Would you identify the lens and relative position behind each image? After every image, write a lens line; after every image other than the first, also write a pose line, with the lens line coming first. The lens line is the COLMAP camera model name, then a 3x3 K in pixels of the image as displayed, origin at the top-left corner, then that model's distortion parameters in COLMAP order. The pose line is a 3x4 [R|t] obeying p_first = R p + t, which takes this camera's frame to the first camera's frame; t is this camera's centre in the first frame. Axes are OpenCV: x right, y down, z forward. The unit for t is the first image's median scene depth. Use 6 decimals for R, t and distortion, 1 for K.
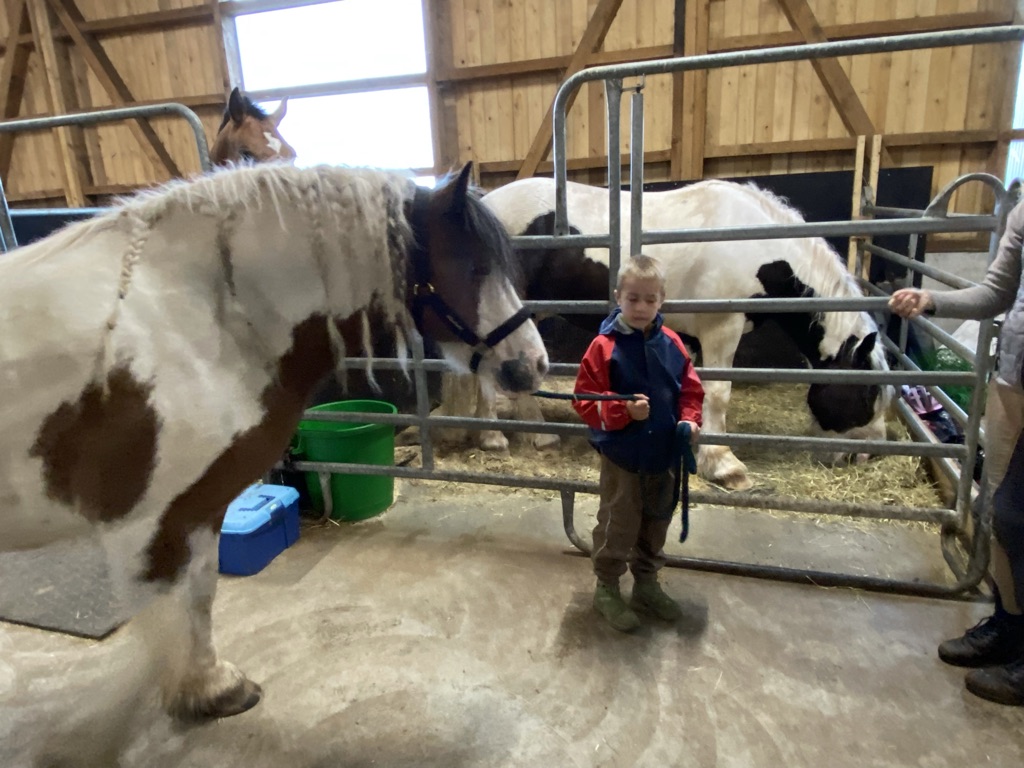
lens RADIAL K [[671.3, 0, 510.0], [0, 671.3, 388.1], [0, 0, 1]] dist [-0.003988, -0.006671]
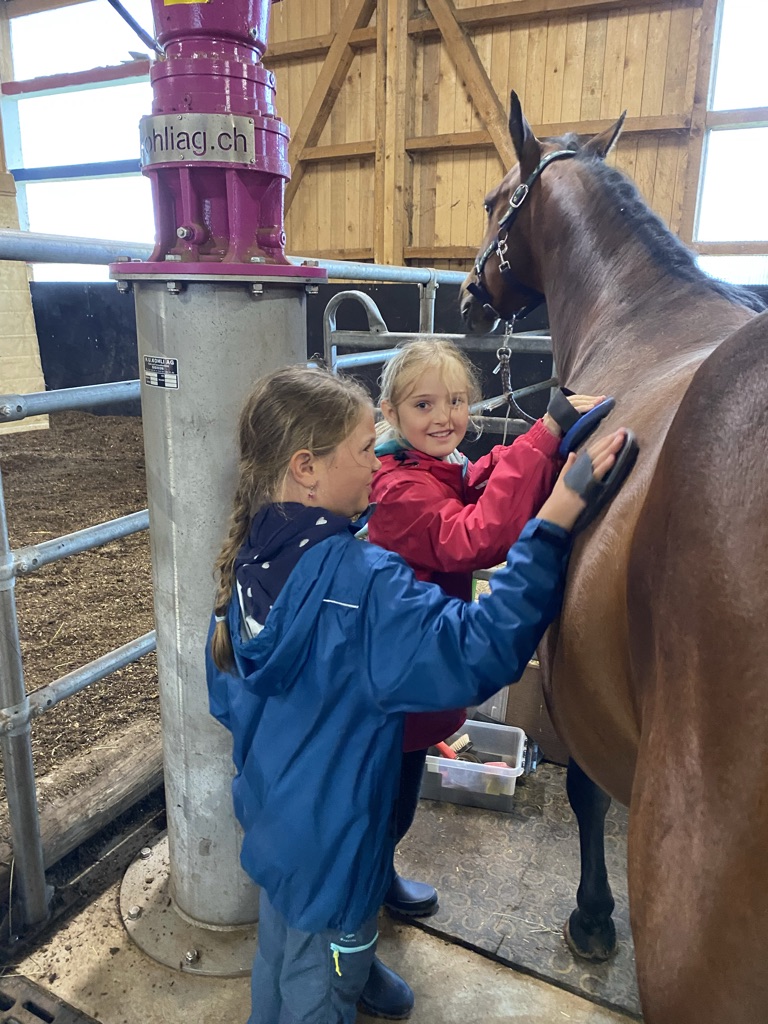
lens RADIAL K [[778.9, 0, 384.4], [0, 778.9, 513.3], [0, 0, 1]] dist [-0.008117, 0.001632]
pose [[0.979106, 0.107683, -0.172496, -0.511260], [-0.107434, 0.994153, 0.010803, -0.027651], [0.172651, 0.007955, 0.984951, 0.193237]]
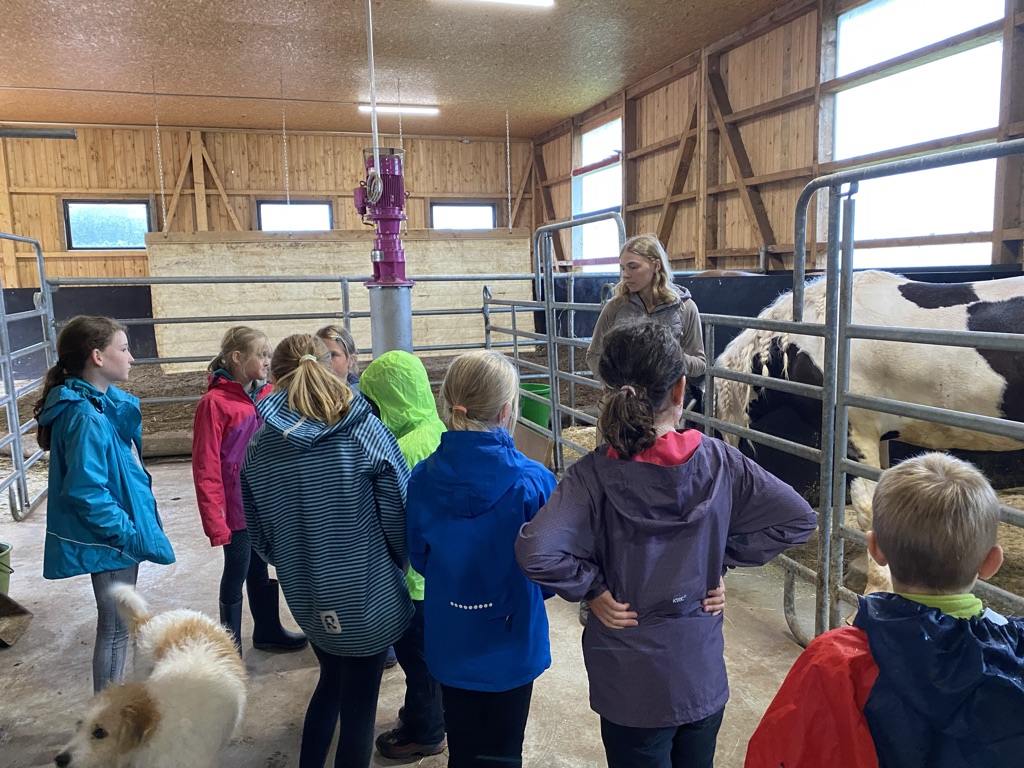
lens RADIAL K [[778.9, 0, 514.2], [0, 778.9, 381.3], [0, 0, 1]] dist [-0.008117, 0.001632]
pose [[0.573110, 0.136328, -0.808059, 0.317186], [-0.217640, 0.975975, 0.010298, -0.017642], [0.790049, 0.169964, 0.589011, -0.033790]]
